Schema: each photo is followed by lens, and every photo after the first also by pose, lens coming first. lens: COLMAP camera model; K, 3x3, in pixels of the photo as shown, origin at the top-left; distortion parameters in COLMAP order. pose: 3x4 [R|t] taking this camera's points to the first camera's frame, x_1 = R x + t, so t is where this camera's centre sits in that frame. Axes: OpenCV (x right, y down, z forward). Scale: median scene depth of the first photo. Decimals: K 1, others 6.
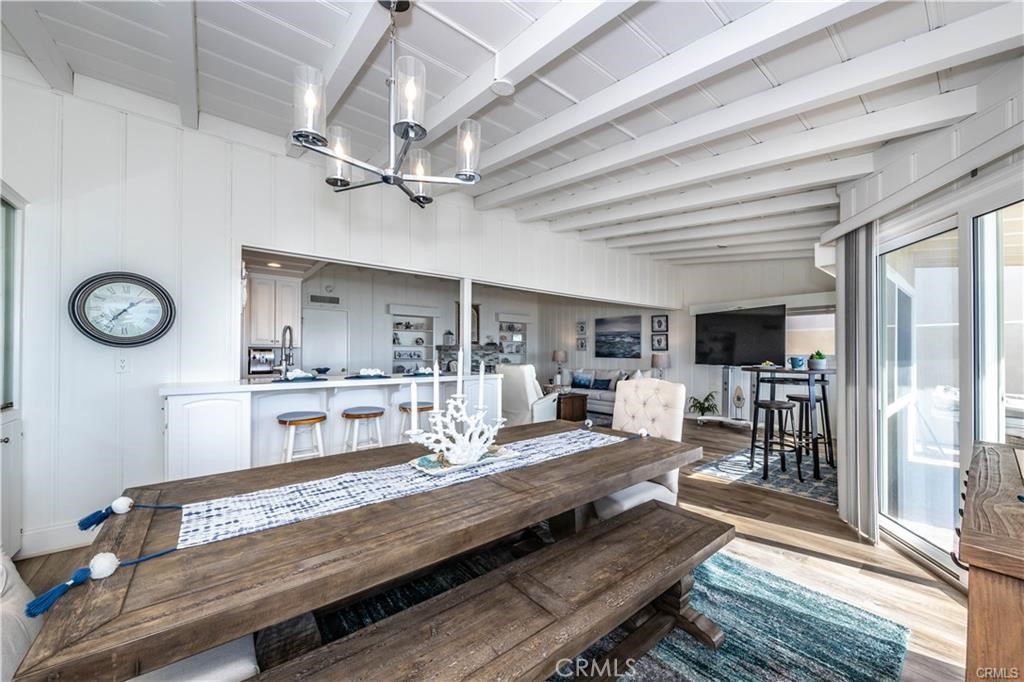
lens RADIAL K [[378.7, 0, 512.0], [0, 378.7, 341.0], [0, 0, 1]] dist [-0.000559, -0.000081]
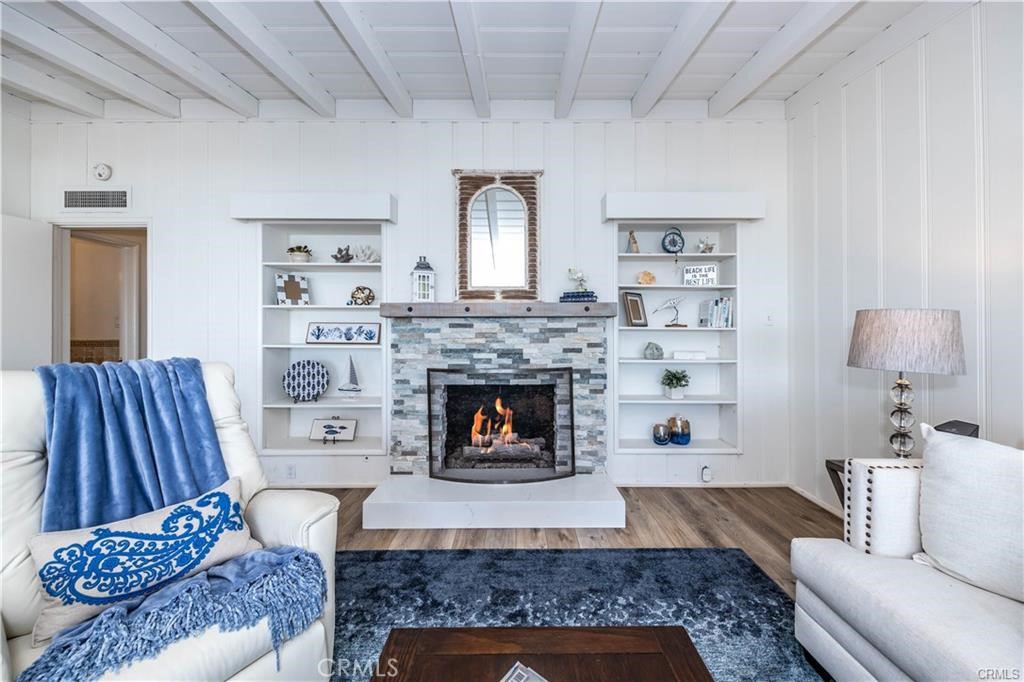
lens RADIAL K [[375.7, 0, 516.9], [0, 375.7, 328.5], [0, 0, 1]] dist [-0.001537, -0.000434]
pose [[0.781595, -0.006237, -0.623755, 0.102656], [0.020366, 0.999672, 0.015523, 0.030618], [0.623453, -0.024836, 0.781466, 0.813122]]
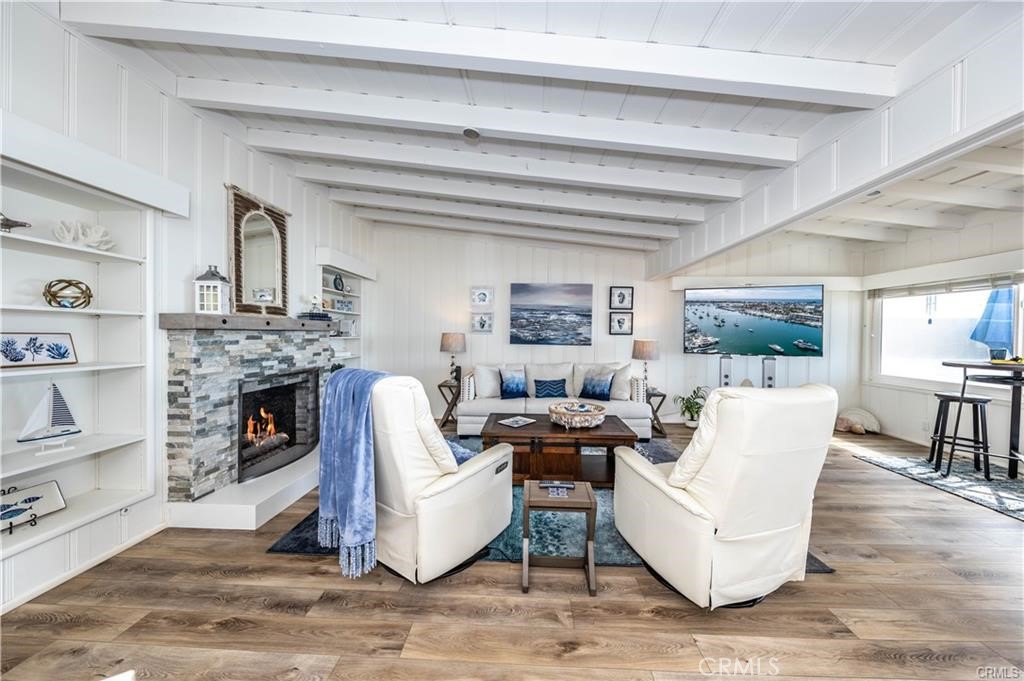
lens RADIAL K [[340.2, 0, 512.0], [0, 340.2, 340.5], [0, 0, 1]] dist [-0.000632, -0.000029]
pose [[0.666342, -0.009218, 0.745589, -0.212341], [-0.030191, 0.998770, 0.039330, 0.015098], [-0.745035, -0.048718, 0.665244, 0.640757]]
